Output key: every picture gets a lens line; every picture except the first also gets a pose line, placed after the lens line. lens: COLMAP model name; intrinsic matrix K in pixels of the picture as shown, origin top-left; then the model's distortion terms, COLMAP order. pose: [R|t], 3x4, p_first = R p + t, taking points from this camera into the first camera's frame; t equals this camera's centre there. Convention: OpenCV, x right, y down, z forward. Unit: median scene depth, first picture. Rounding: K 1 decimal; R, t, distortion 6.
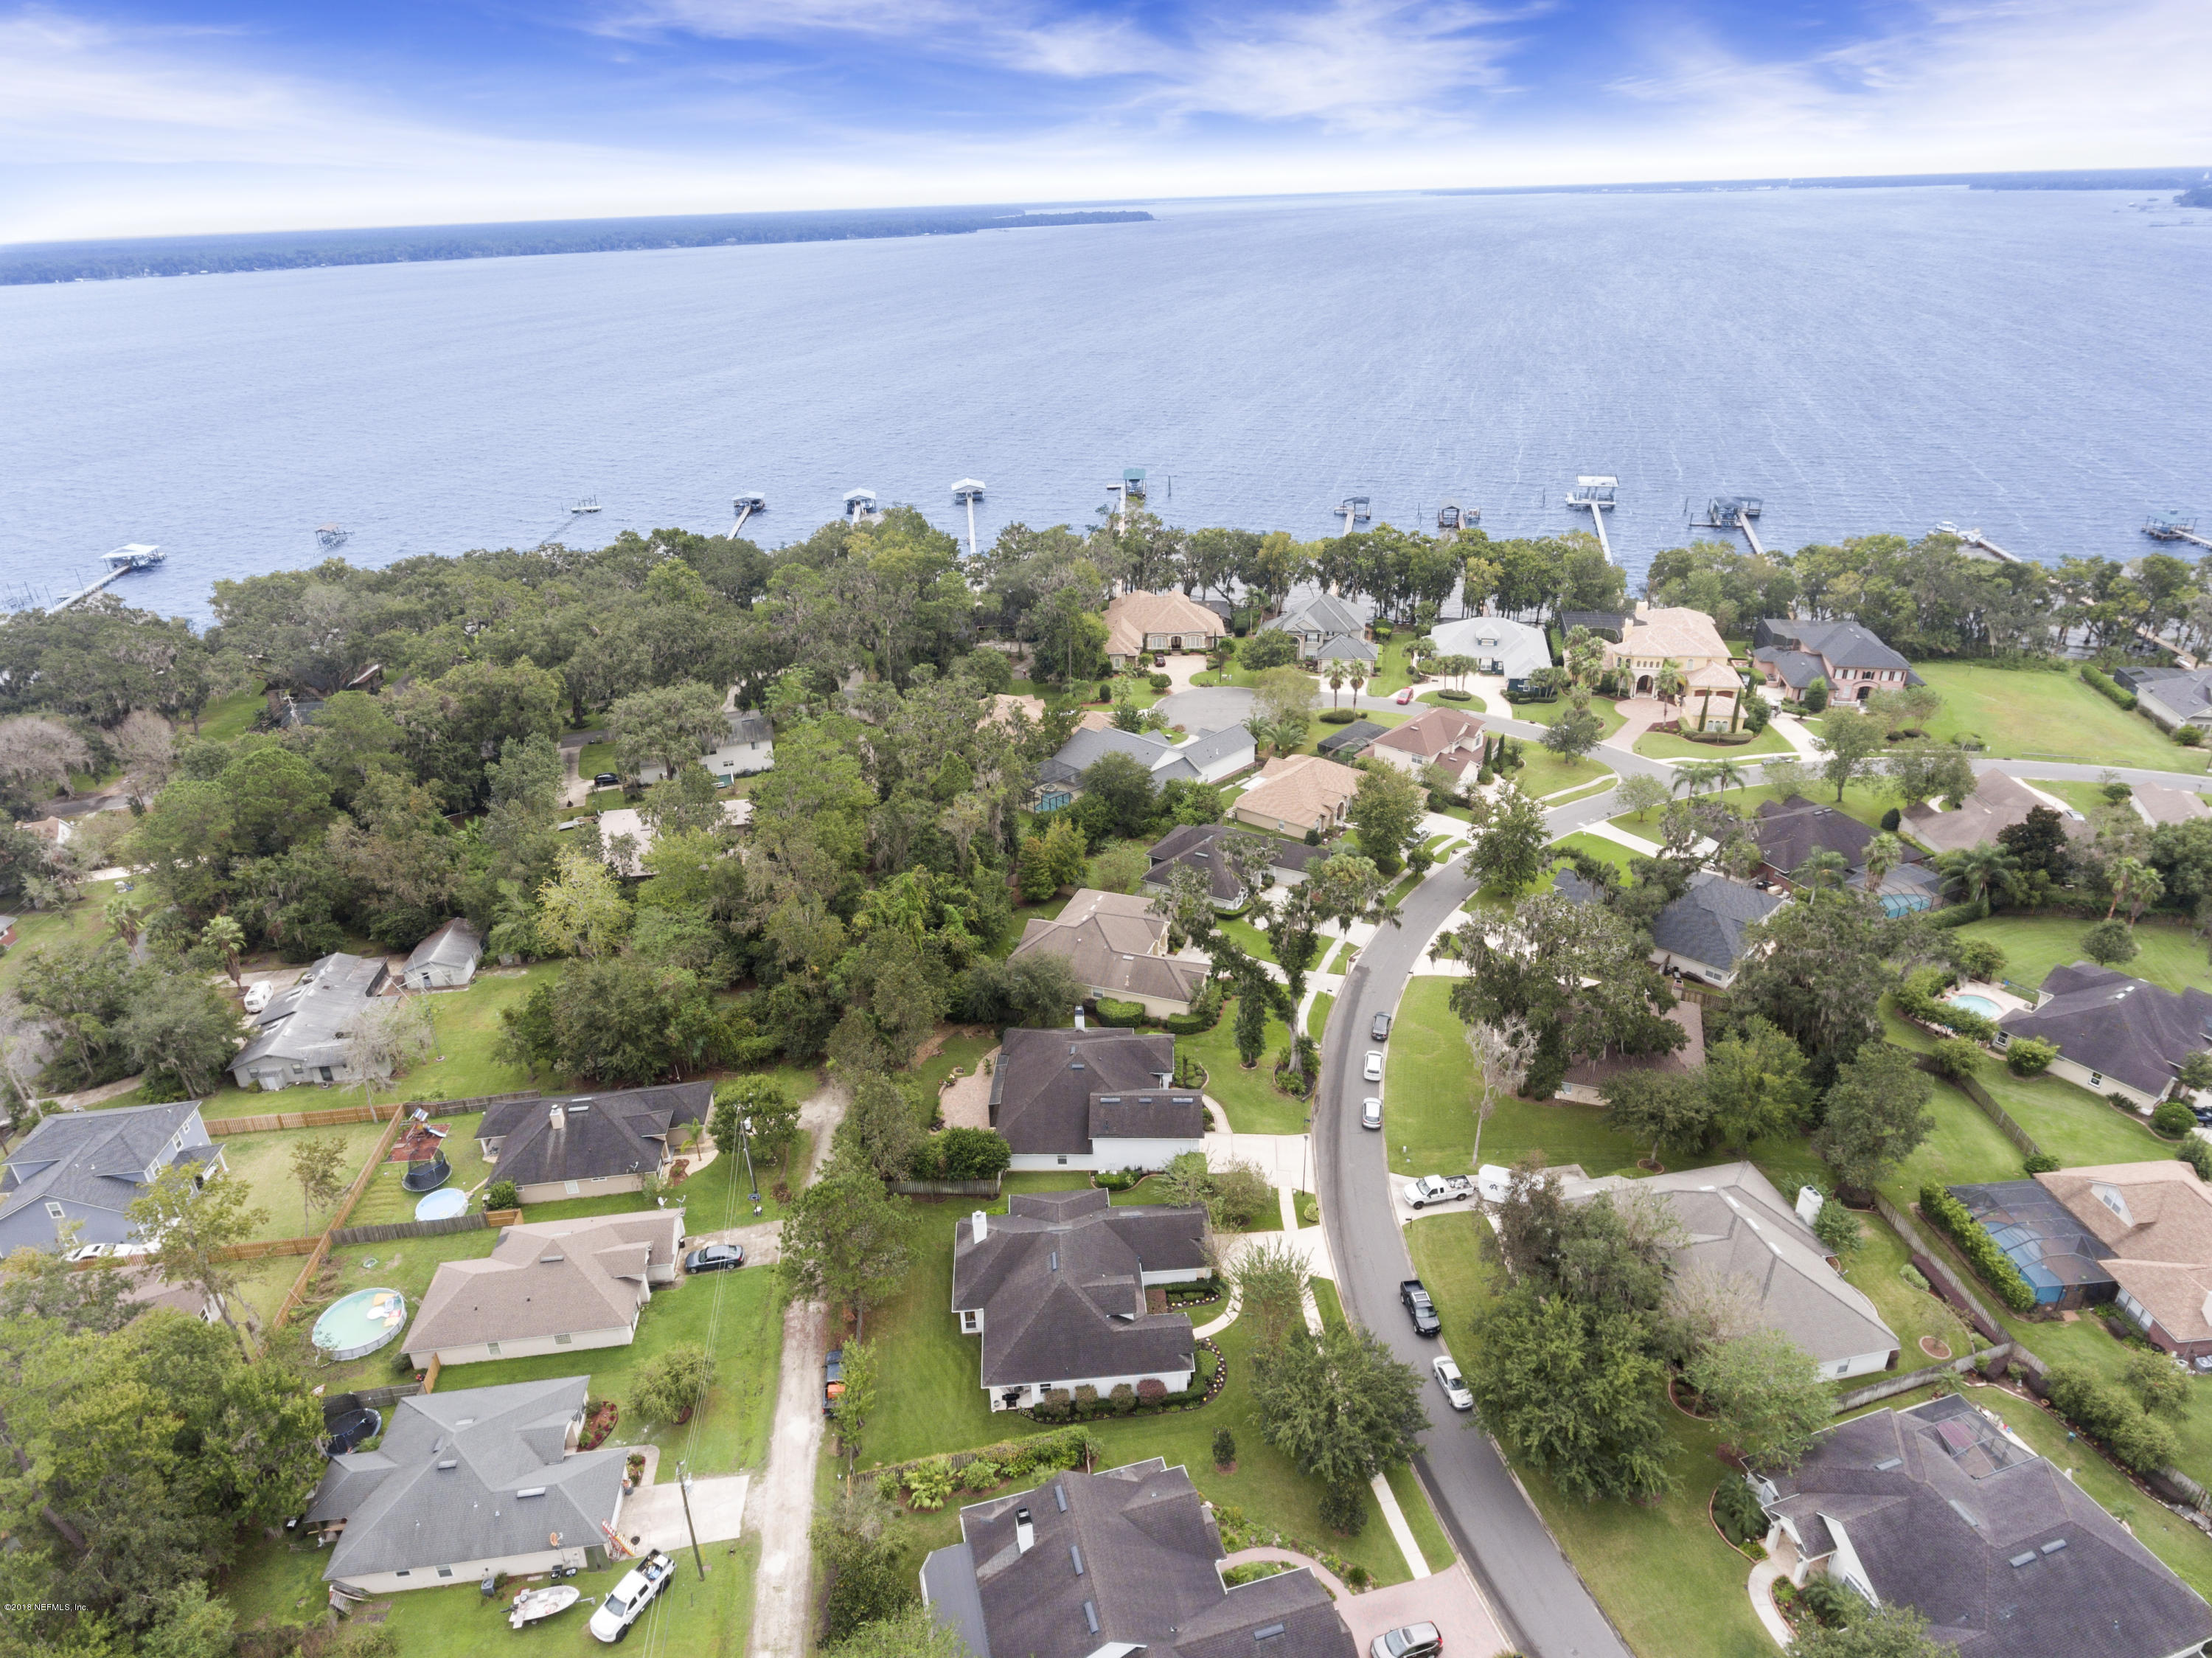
lens RADIAL K [[1275.9, 0, 1106.0], [0, 1275.9, 829.0], [0, 0, 1]] dist [-0.009709, 0.000048]
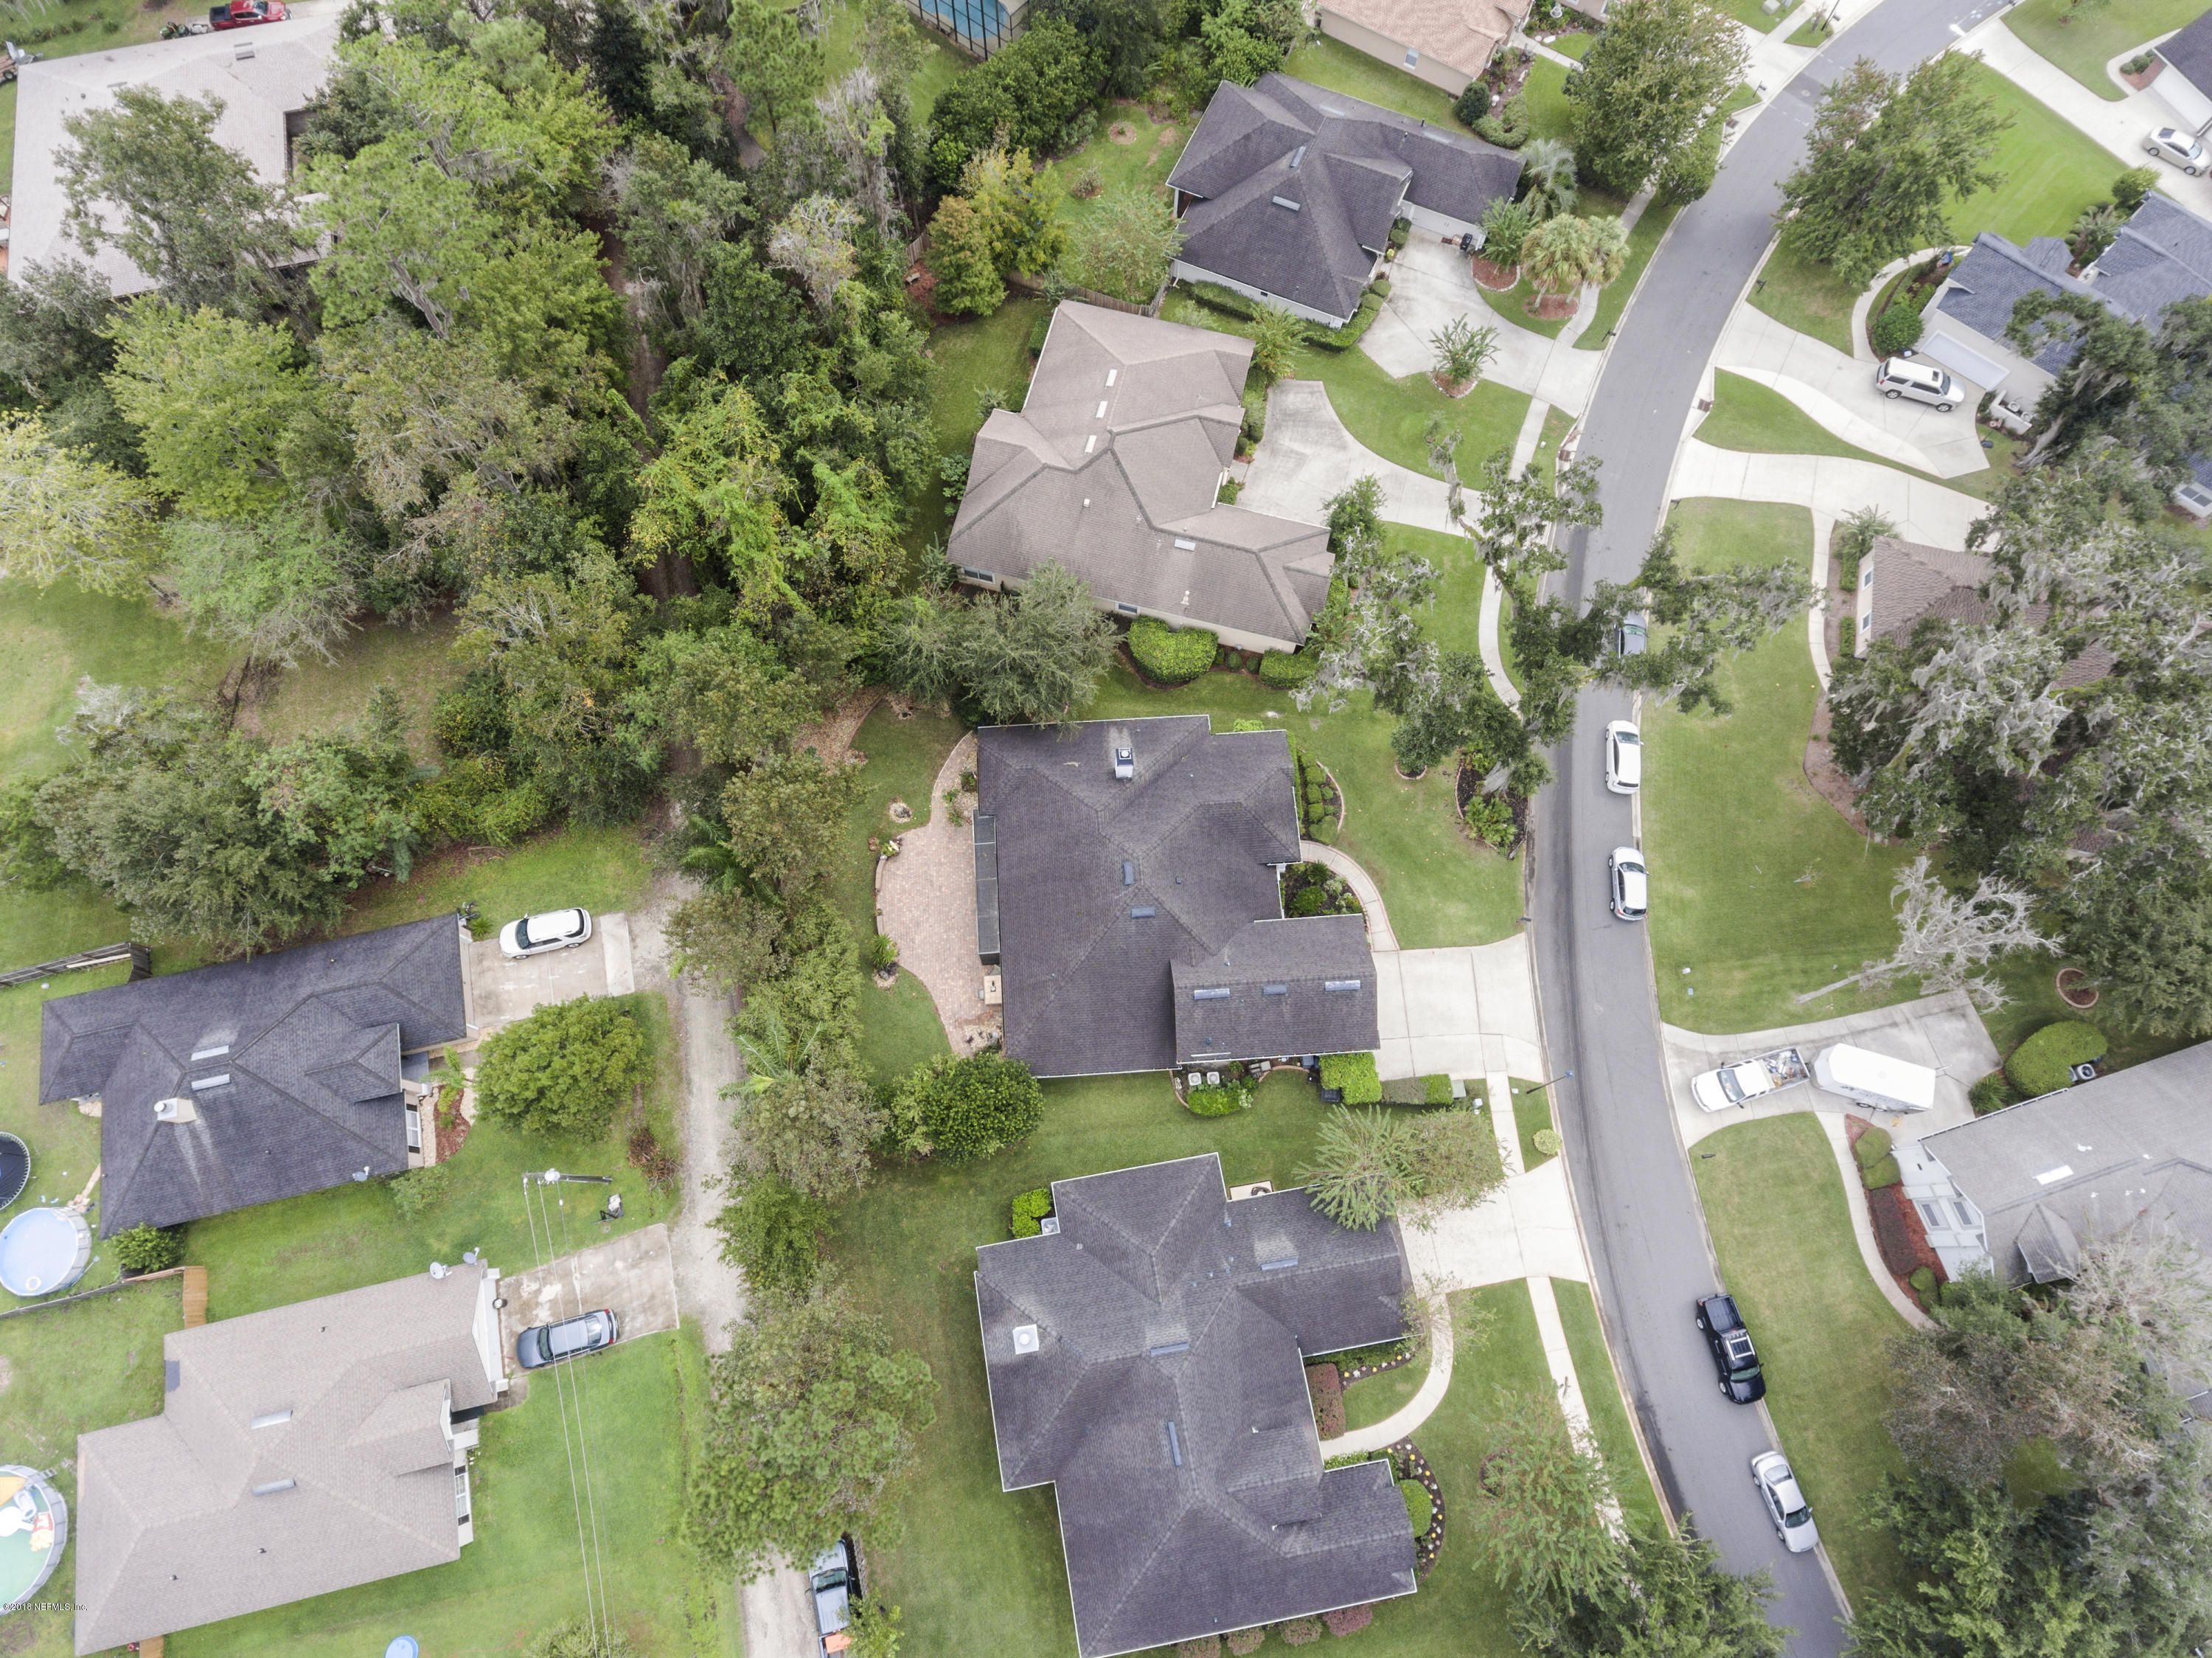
lens RADIAL K [[1275.9, 0, 1106.0], [0, 1275.9, 829.0], [0, 0, 1]] dist [-0.009709, 0.000048]
pose [[0.993941, -0.087773, 0.066164, -0.073863], [0.015558, 0.708228, 0.705813, -0.232046], [-0.108810, -0.700507, 0.705302, 0.679712]]
